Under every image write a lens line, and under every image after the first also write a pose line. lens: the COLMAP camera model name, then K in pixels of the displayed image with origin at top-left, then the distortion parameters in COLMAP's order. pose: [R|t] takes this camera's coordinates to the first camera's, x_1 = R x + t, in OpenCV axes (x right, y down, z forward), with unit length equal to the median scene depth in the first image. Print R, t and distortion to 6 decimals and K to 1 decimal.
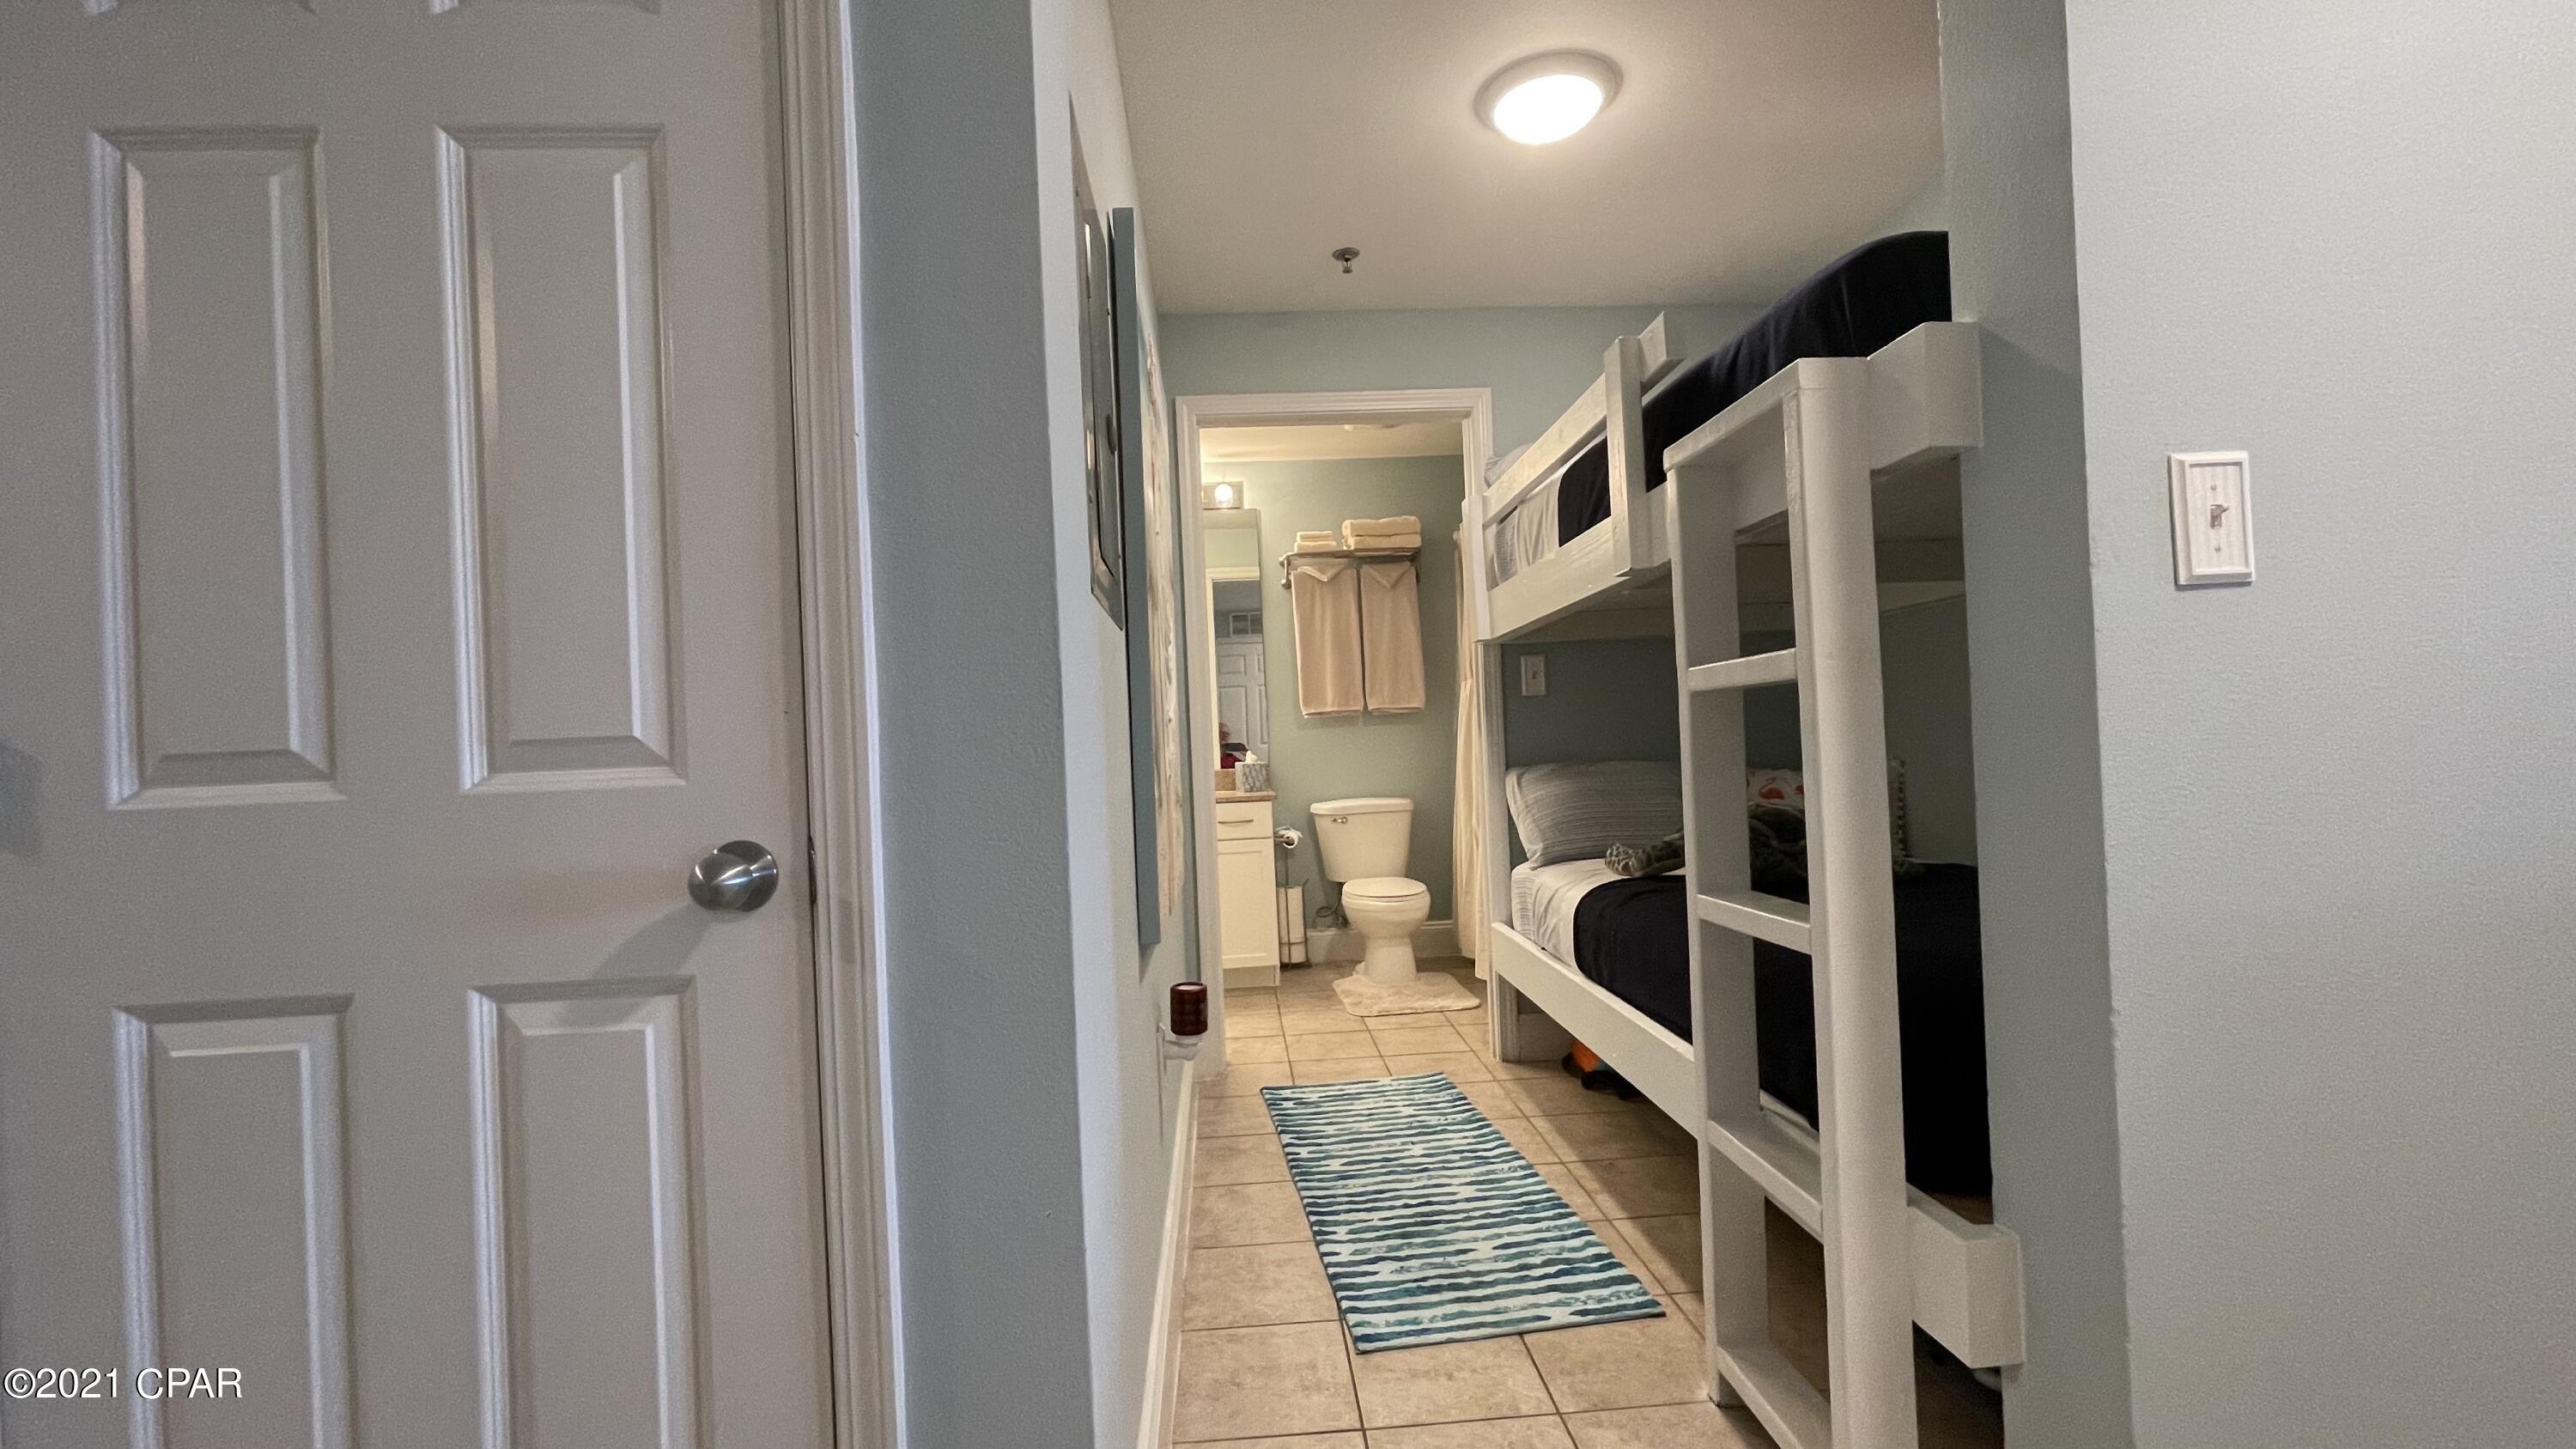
lens RADIAL K [[1043.5, 0, 1281.1], [0, 1043.5, 730.5], [0, 0, 1]] dist [-0.001935, 0.000259]
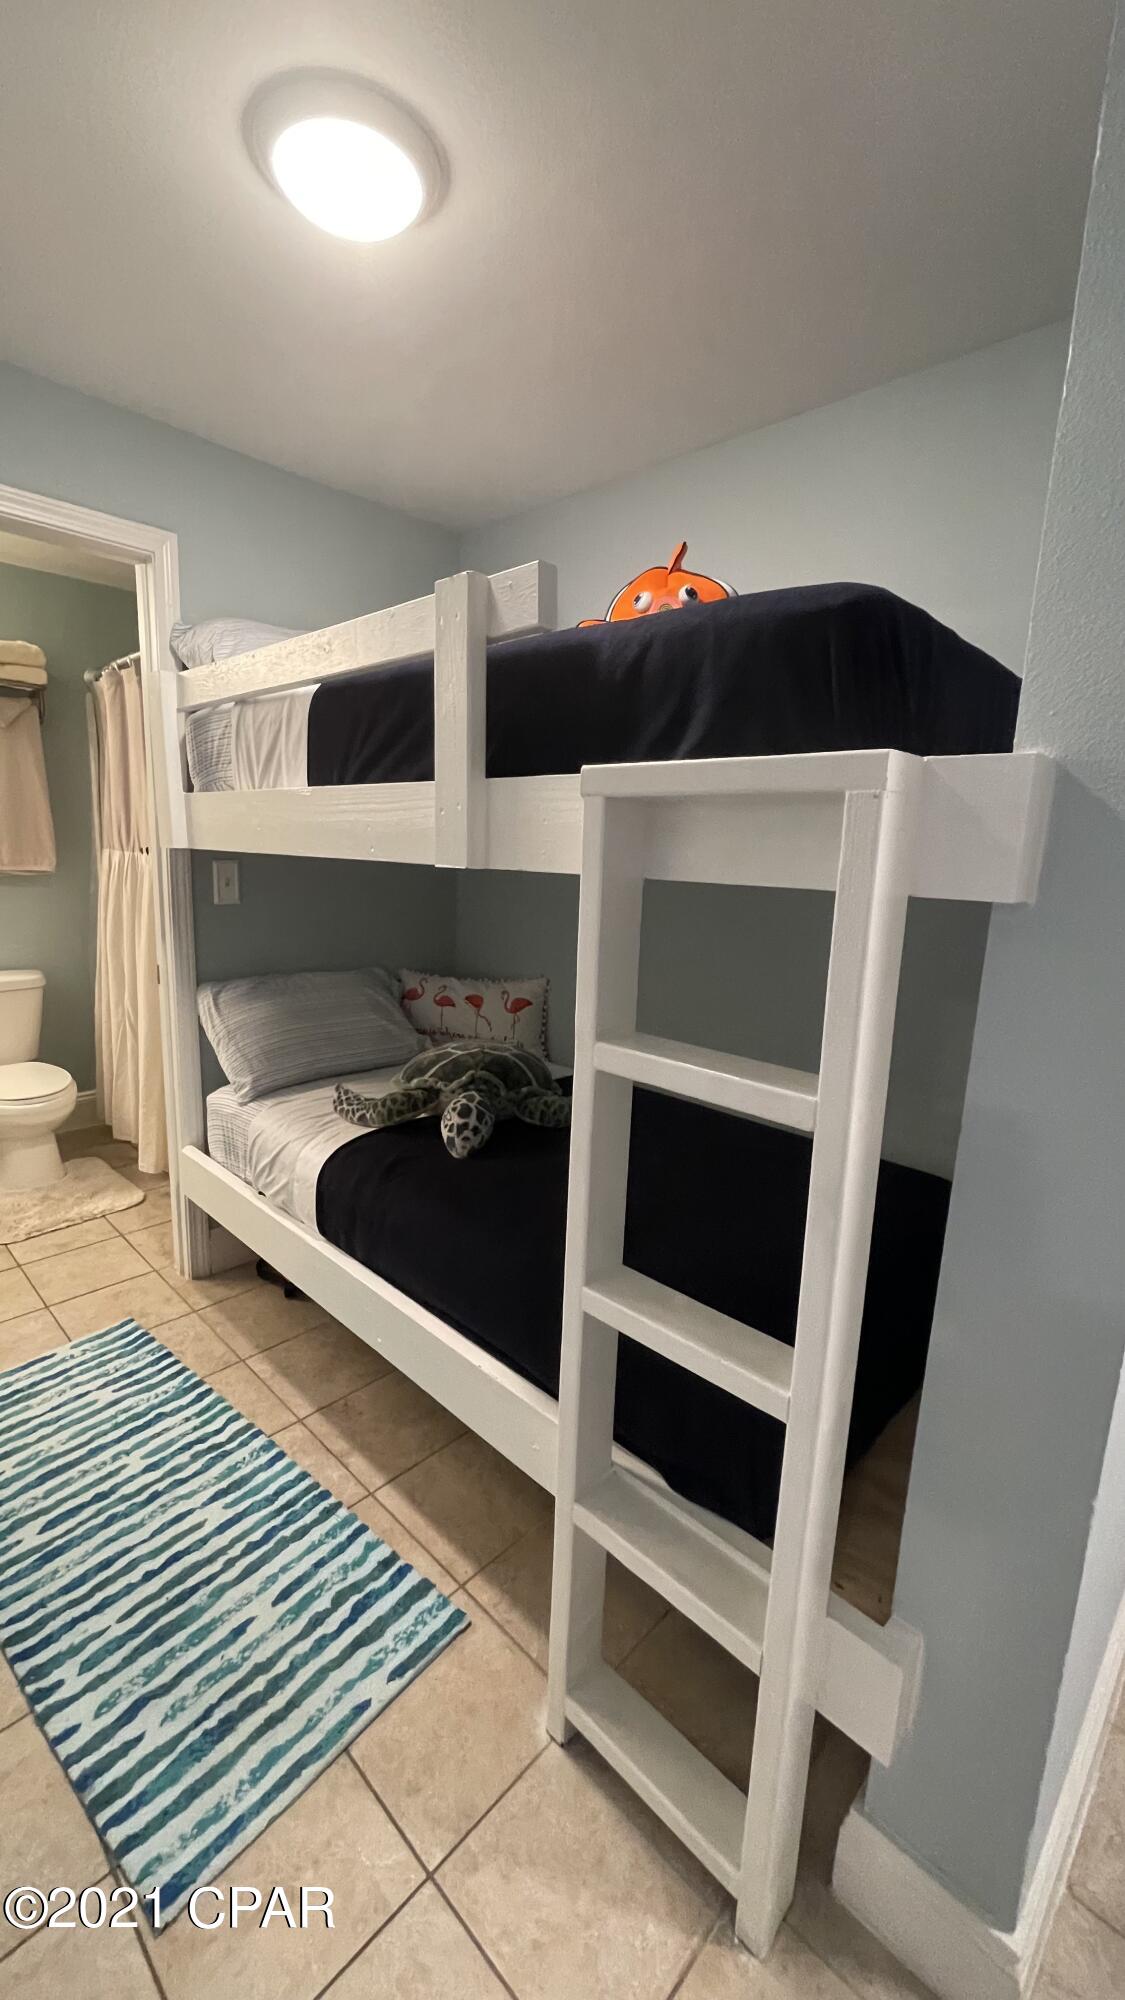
lens RADIAL K [[810.1, 0, 564.1], [0, 810.1, 993.6], [0, 0, 1]] dist [-0.001935, 0.000259]
pose [[0.729343, -0.054973, 0.681936, -0.053003], [-0.079287, 0.983258, 0.164063, -0.138464], [-0.679539, -0.173727, 0.712774, 0.369303]]
